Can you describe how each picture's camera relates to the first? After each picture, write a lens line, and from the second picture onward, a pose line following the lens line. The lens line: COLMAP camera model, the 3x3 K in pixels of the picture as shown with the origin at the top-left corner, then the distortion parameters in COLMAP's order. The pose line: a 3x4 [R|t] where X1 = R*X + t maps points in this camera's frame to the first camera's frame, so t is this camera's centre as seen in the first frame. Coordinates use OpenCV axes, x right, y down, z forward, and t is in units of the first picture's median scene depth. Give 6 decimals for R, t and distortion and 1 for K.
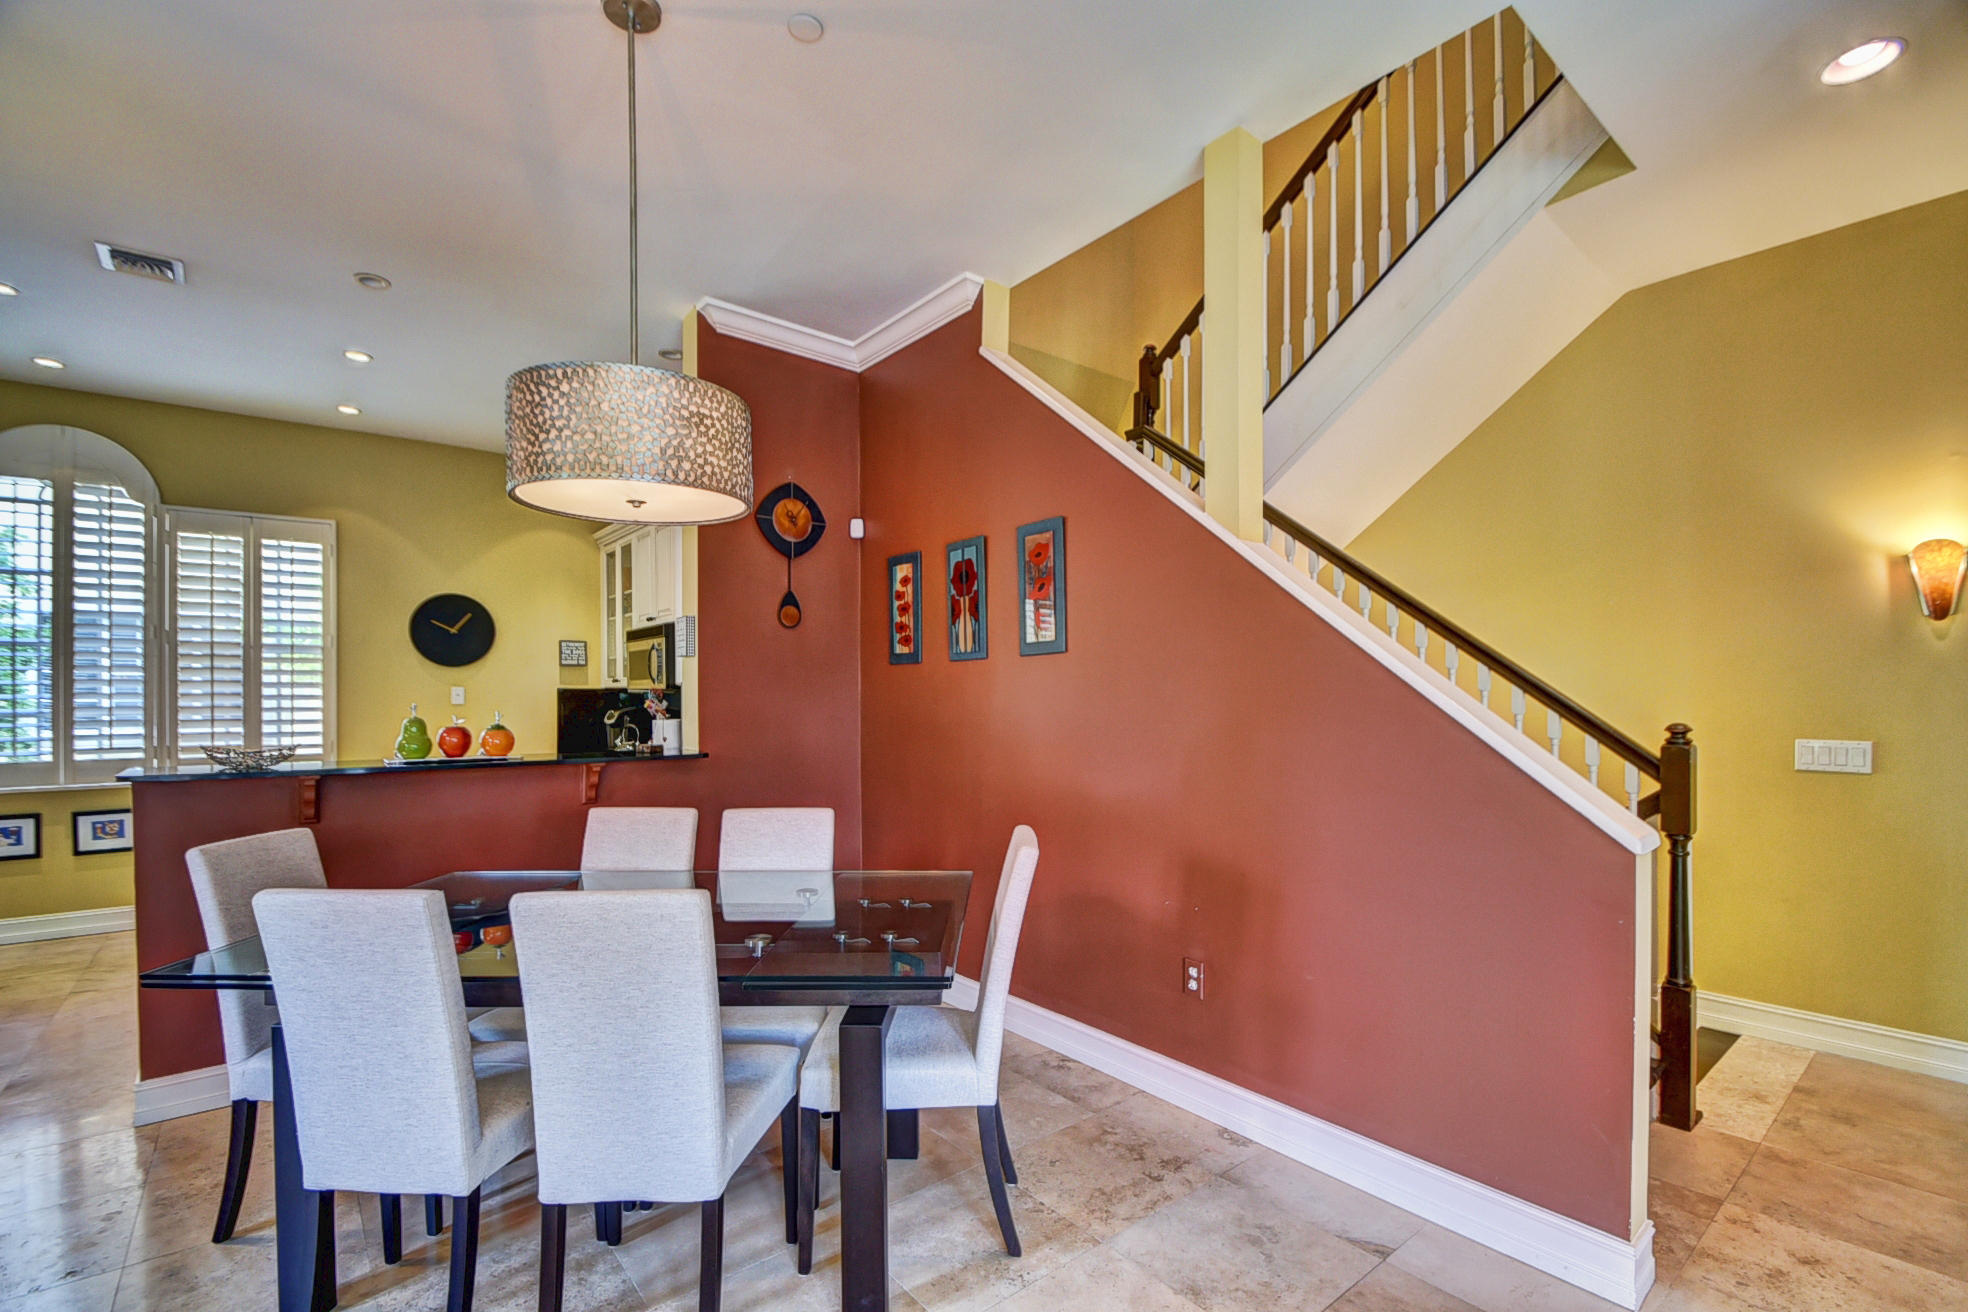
lens RADIAL K [[862.7, 0, 988.0], [0, 862.7, 694.1], [0, 0, 1]] dist [0.003322, -0.010866]
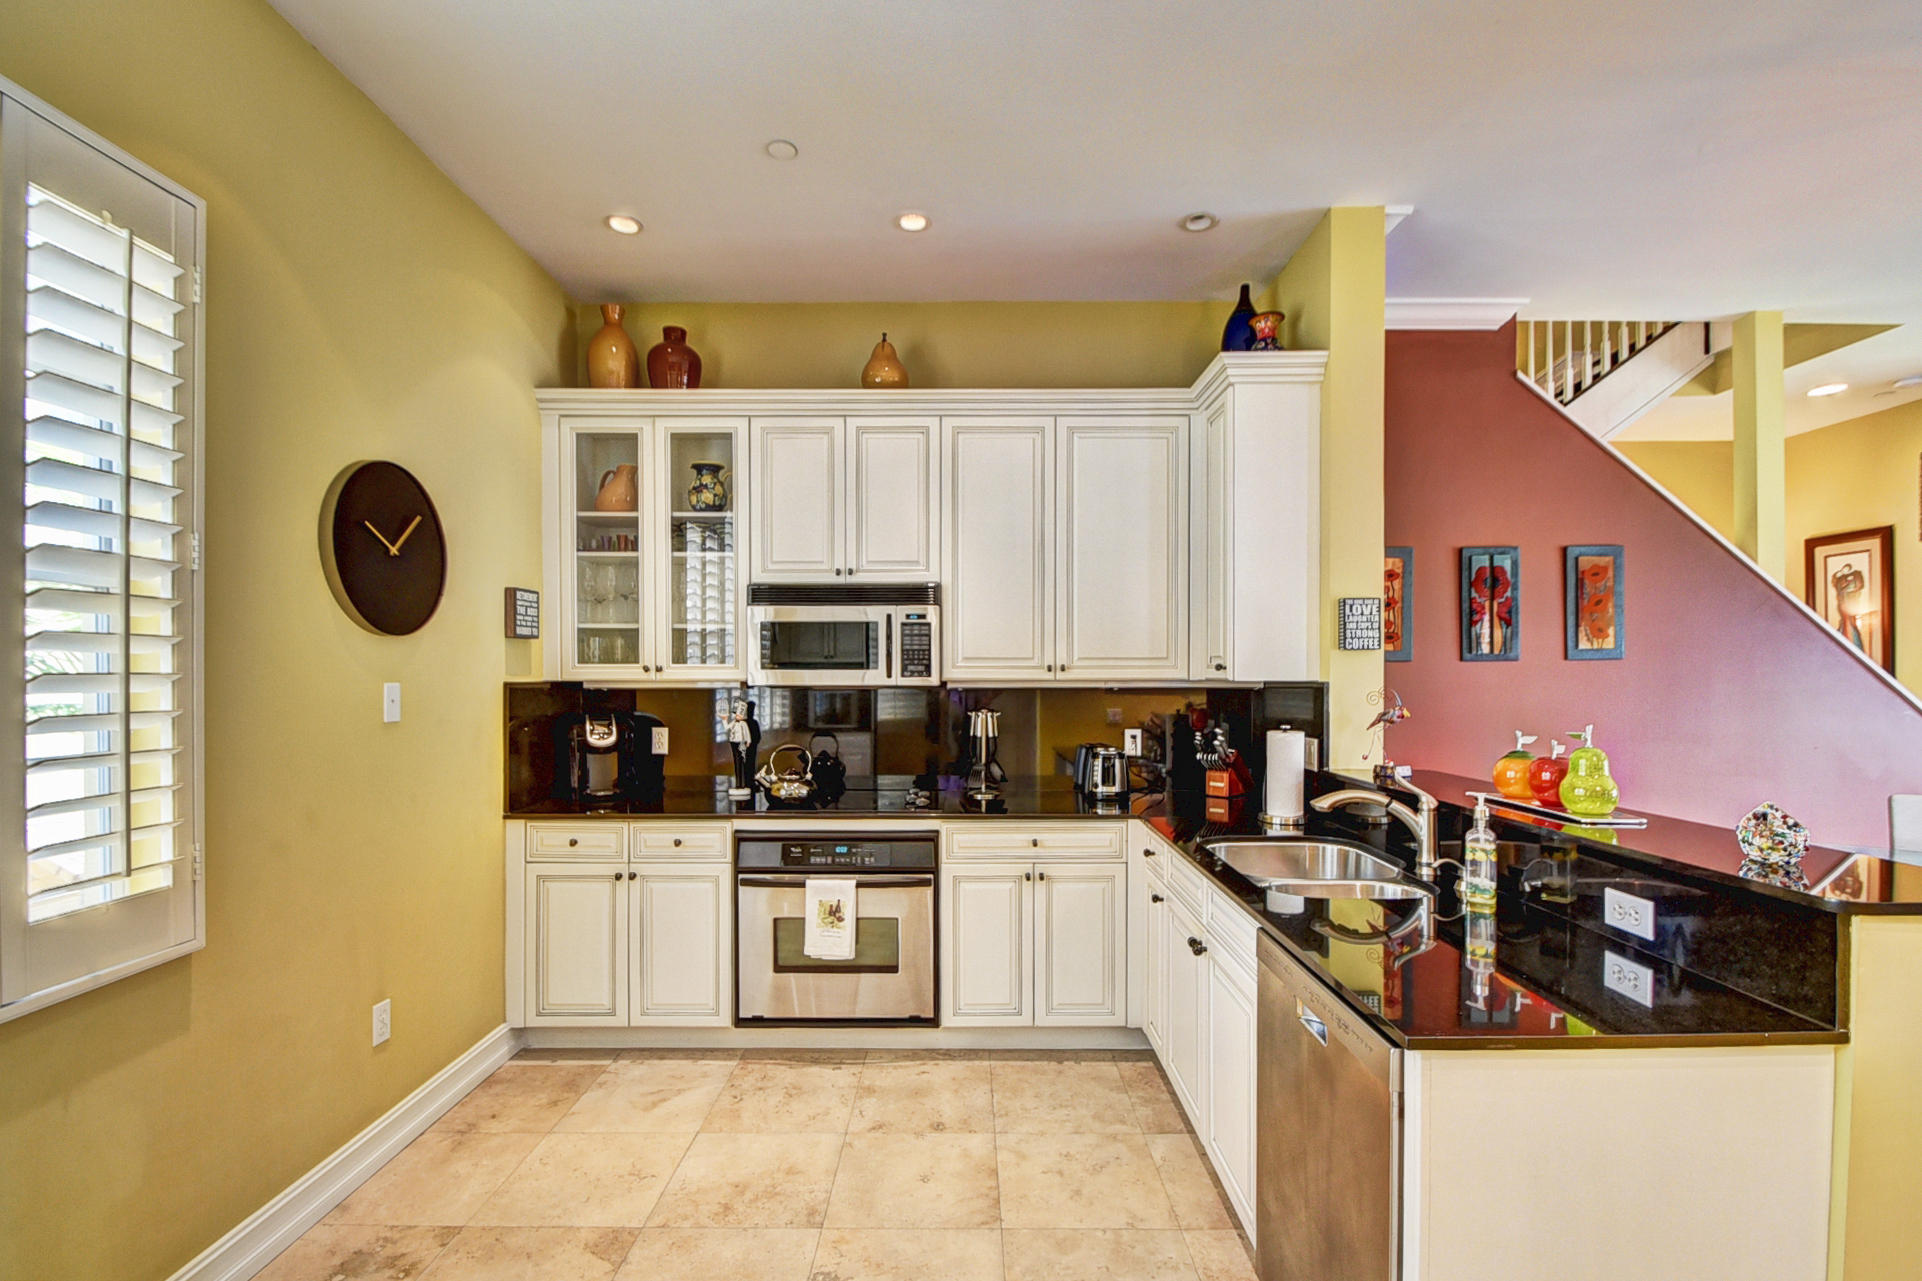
lens RADIAL K [[863.1, 0, 959.7], [0, 863.1, 674.3], [0, 0, 1]] dist [0.011705, -0.013145]
pose [[0.636937, 0.002382, 0.770912, -1.133461], [-0.003792, 0.999993, 0.000044, -0.019339], [-0.770907, -0.002951, 0.636941, 0.751316]]
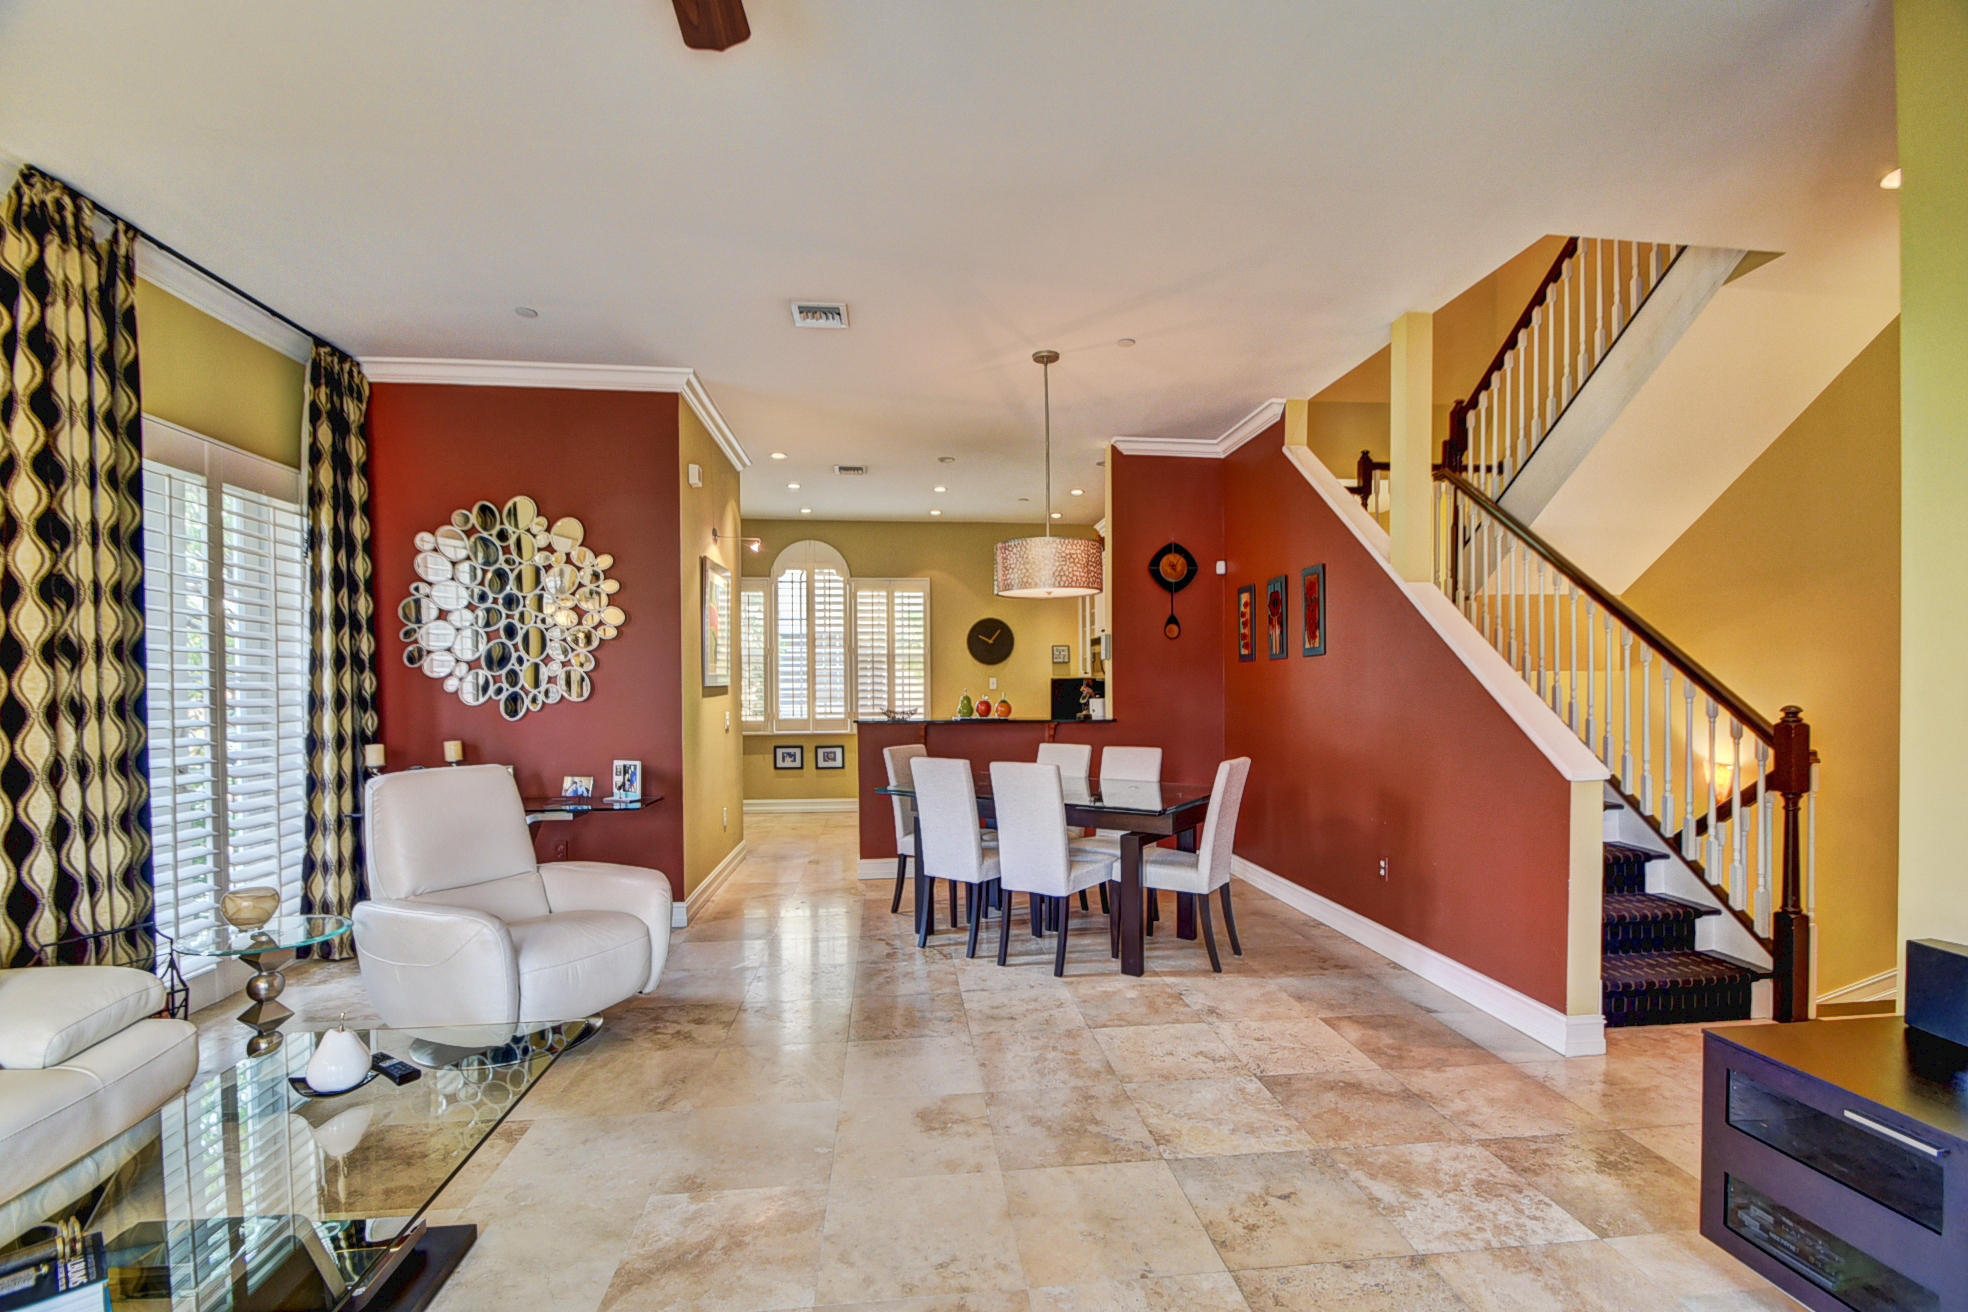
lens RADIAL K [[862.7, 0, 988.0], [0, 862.7, 694.1], [0, 0, 1]] dist [0.003322, -0.010866]
pose [[0.839064, 0.005137, -0.544009, 0.328763], [0.003980, 0.999871, 0.015579, -0.004641], [0.544019, -0.015237, 0.838935, -0.454960]]
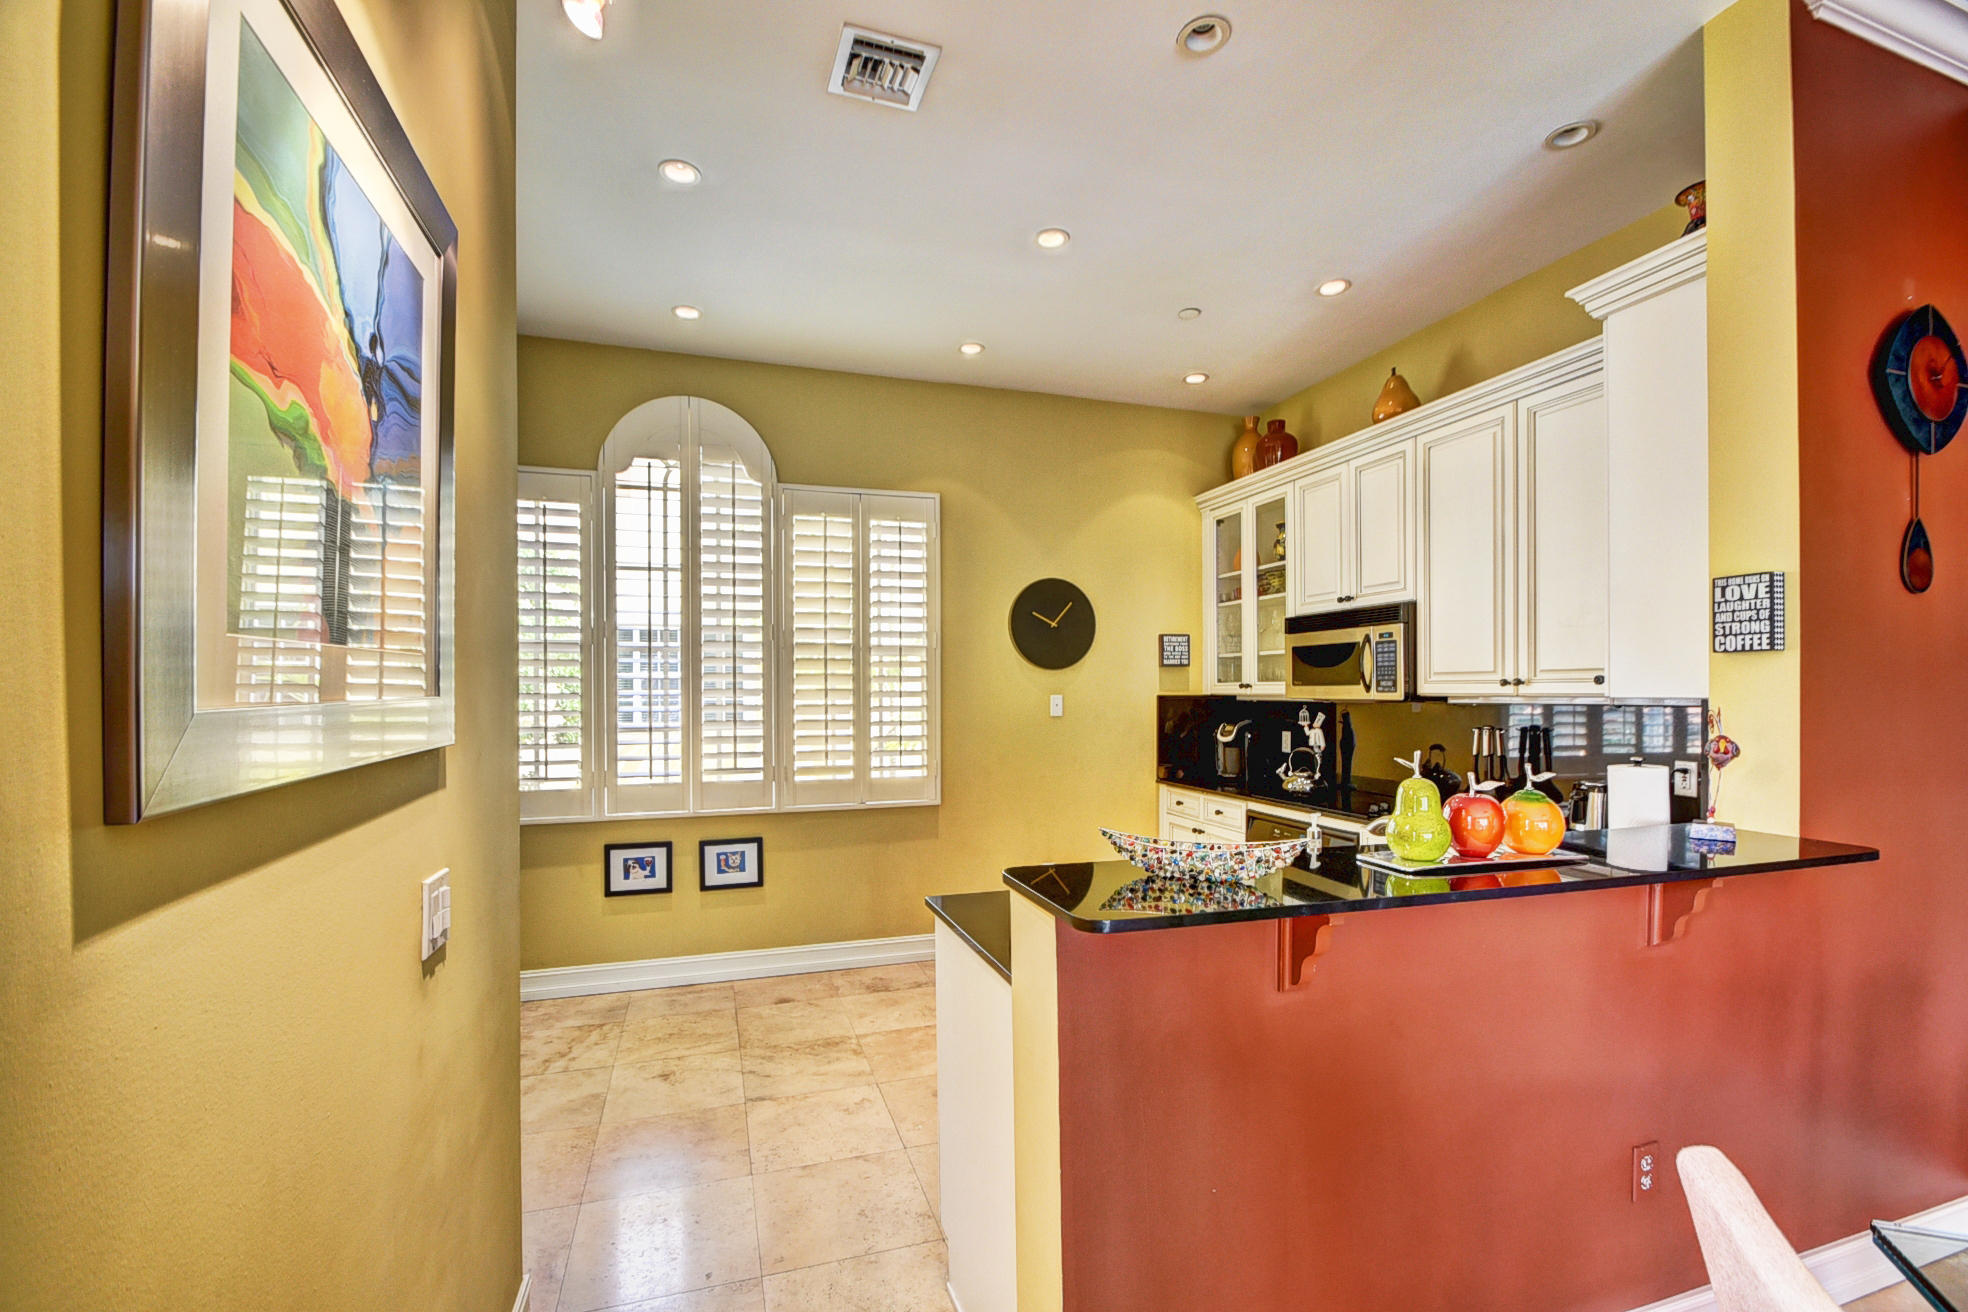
lens RADIAL K [[862.7, 0, 988.0], [0, 862.7, 694.1], [0, 0, 1]] dist [0.003322, -0.010866]
pose [[0.933282, 0.001673, -0.359140, -0.569248], [0.000938, 0.999974, 0.007097, -0.021083], [0.359143, -0.006961, 0.933257, 0.335549]]
